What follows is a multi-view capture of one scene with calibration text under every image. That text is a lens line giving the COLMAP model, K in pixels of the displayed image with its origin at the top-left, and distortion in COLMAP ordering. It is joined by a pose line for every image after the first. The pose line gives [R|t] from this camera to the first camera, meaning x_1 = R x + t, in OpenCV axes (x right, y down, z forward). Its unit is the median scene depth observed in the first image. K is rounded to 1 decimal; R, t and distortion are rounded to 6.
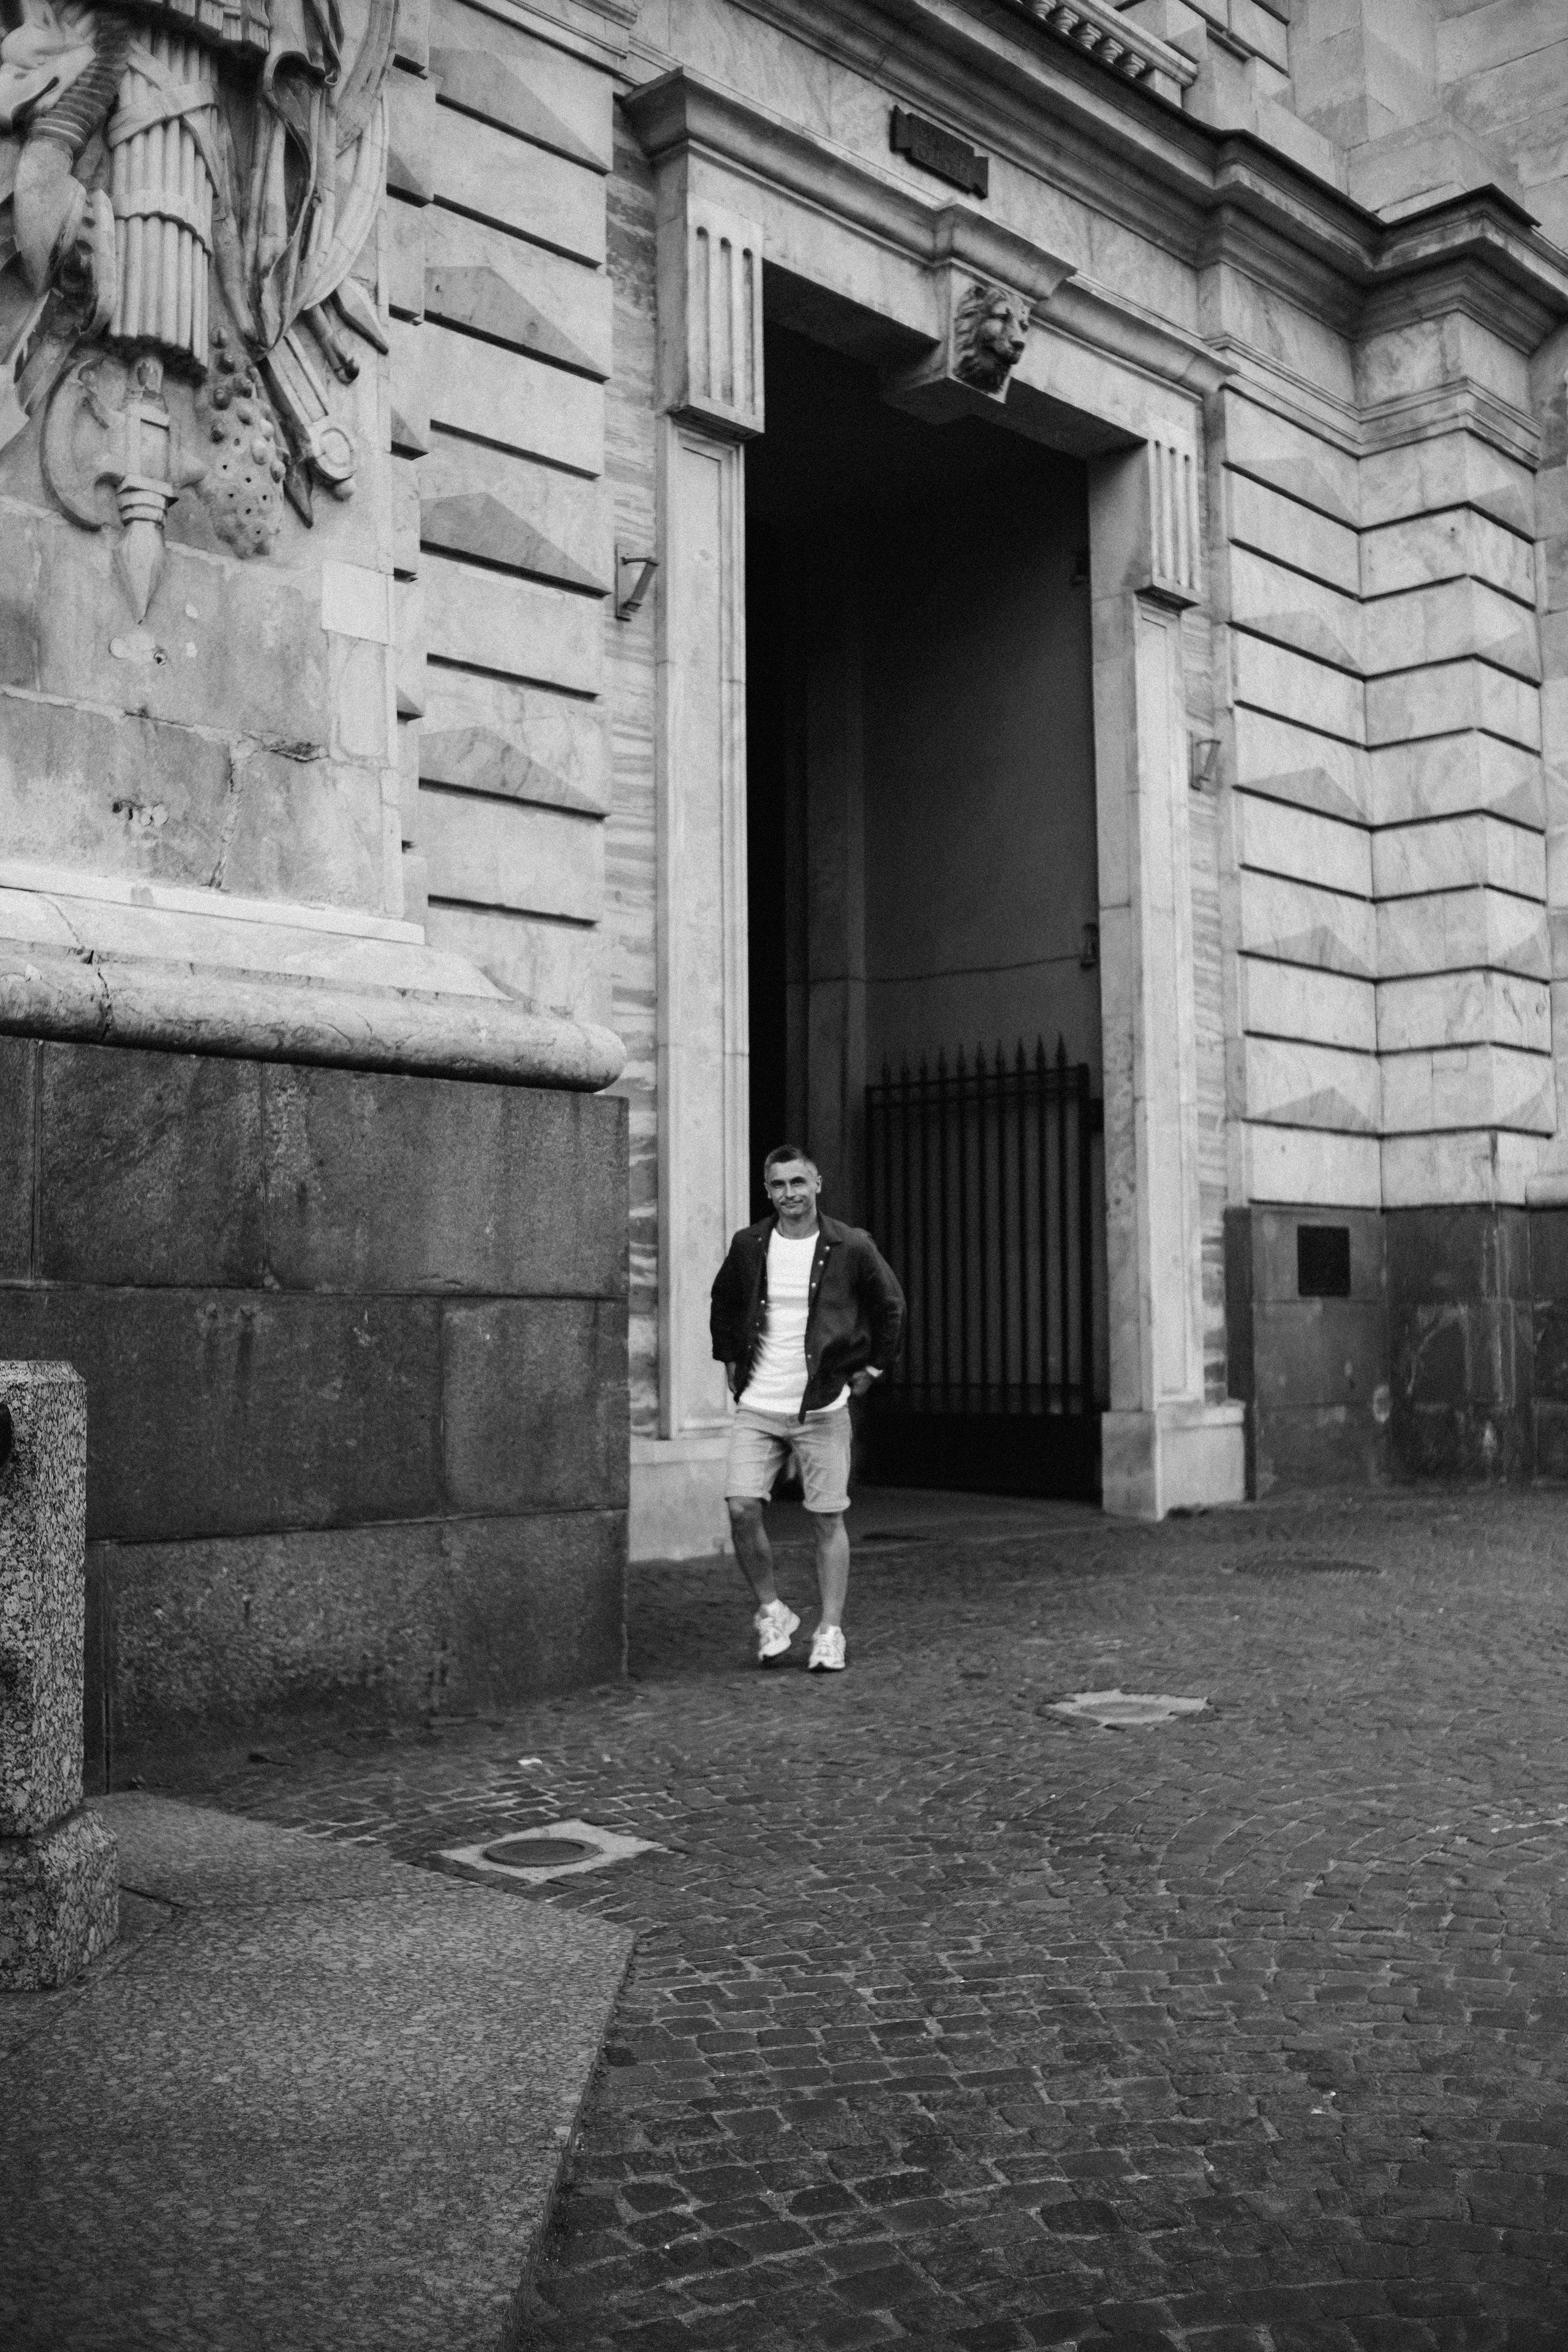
lens RADIAL K [[2297.1, 0, 784.0], [0, 2297.1, 1176.0], [0, 0, 1]] dist [-0.145722, 0.094130]
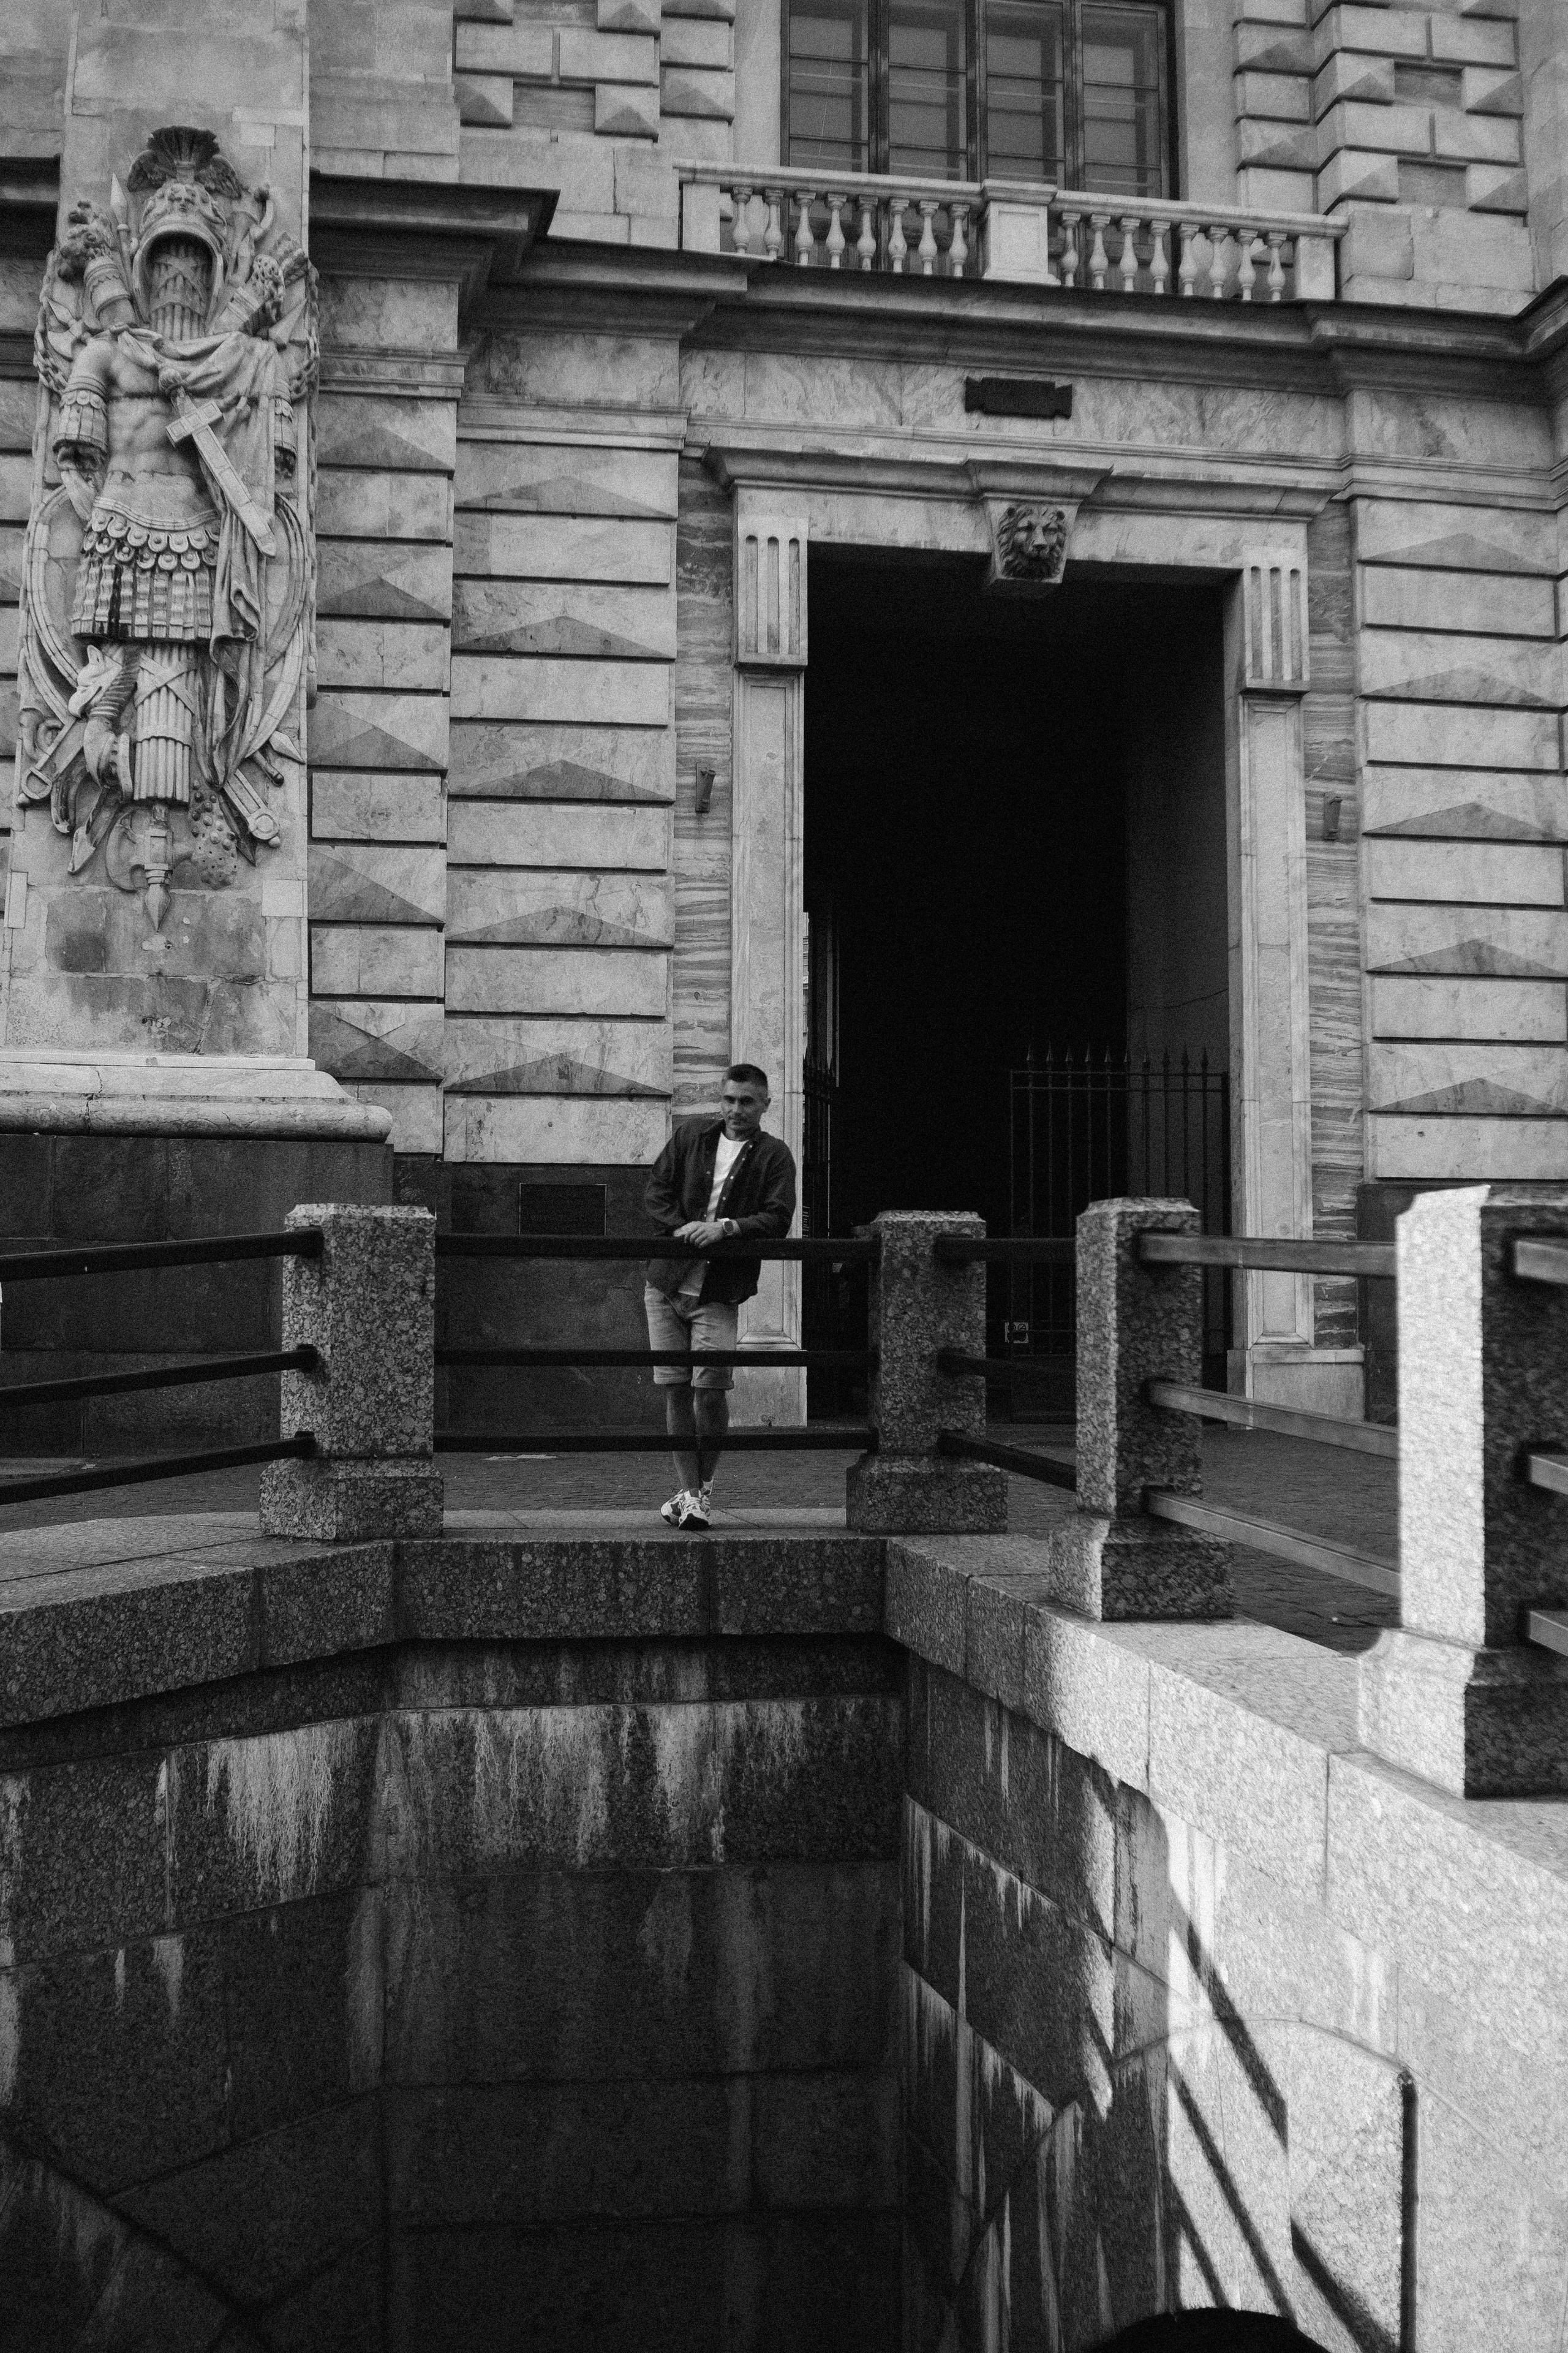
lens RADIAL K [[2728.5, 0, 785.6], [0, 2728.5, 1120.8], [0, 0, 1]] dist [-0.177444, 0.189569]
pose [[0.811378, -0.037893, -0.583292, 1.028884], [0.029188, 0.999278, -0.024317, 0.007869], [0.583792, 0.002705, 0.811899, -0.445317]]
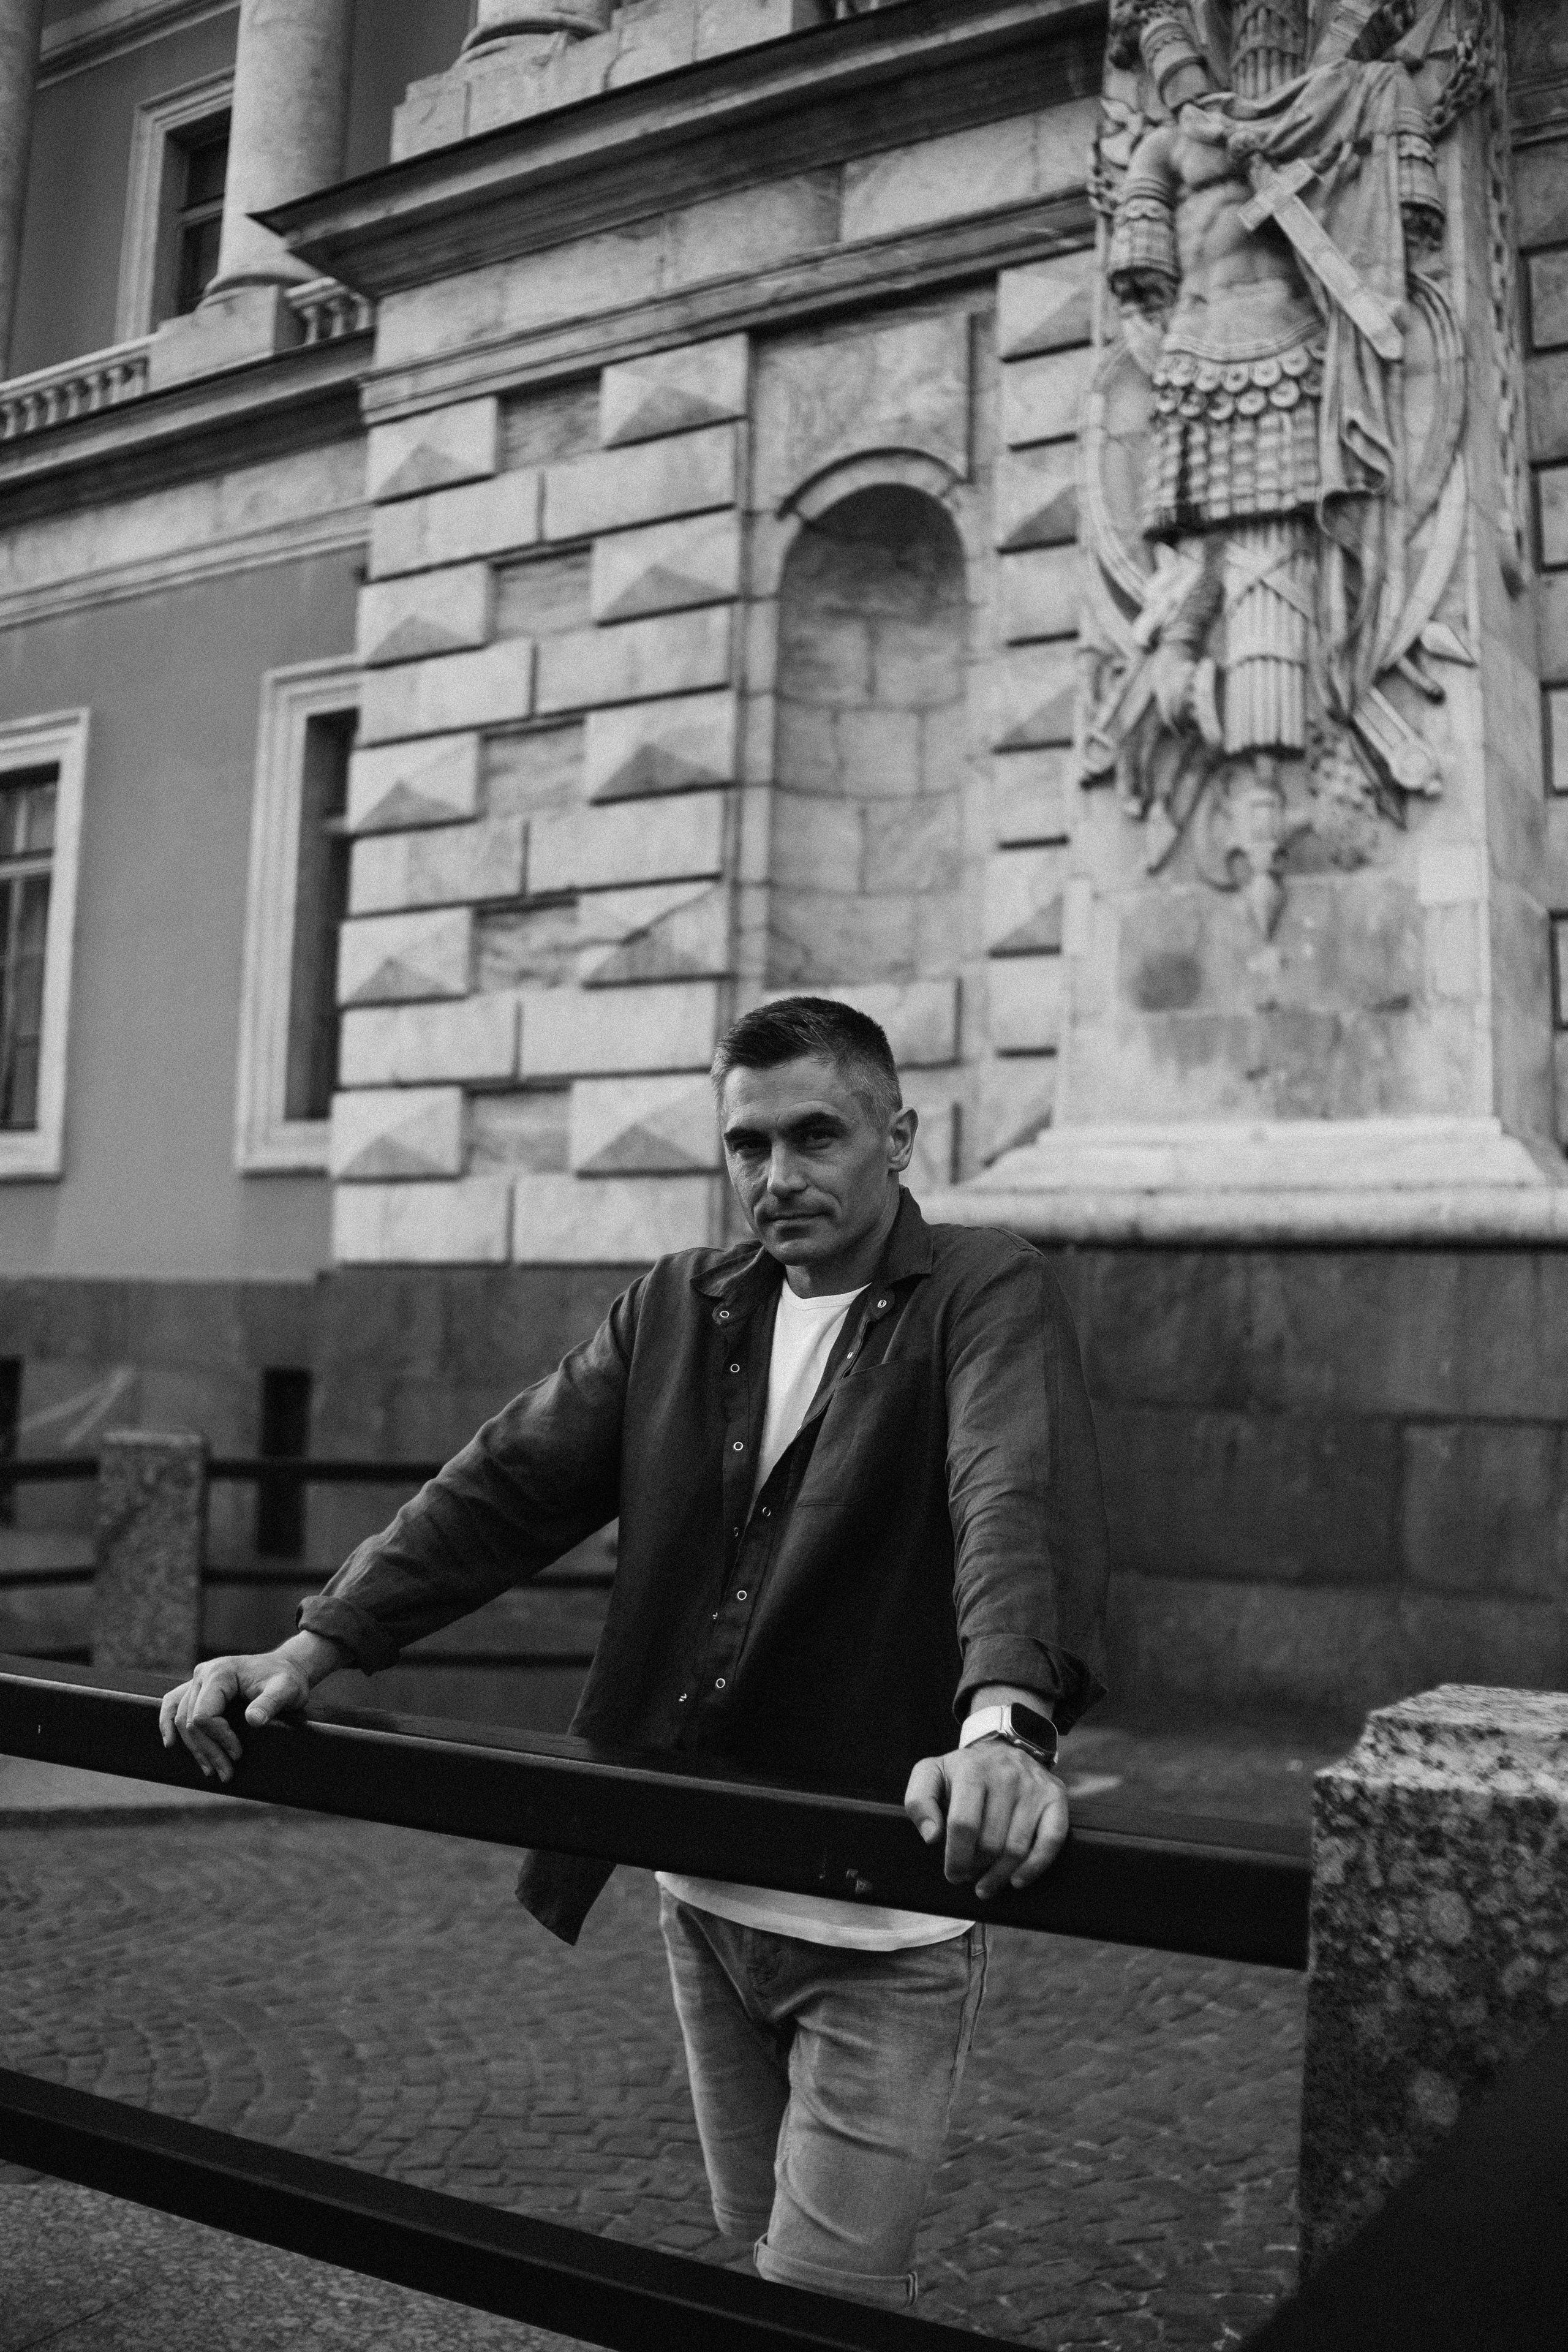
lens RADIAL K [[2320.5, 0, 784.0], [0, 2320.5, 1176.0], [0, 0, 1]] dist [-0.149898, 0.095170]
pose [[0.211877, -0.068689, -0.974879, 0.654586], [0.034546, 0.997430, -0.062770, -0.009721], [0.976686, -0.020379, 0.213705, 0.234314]]
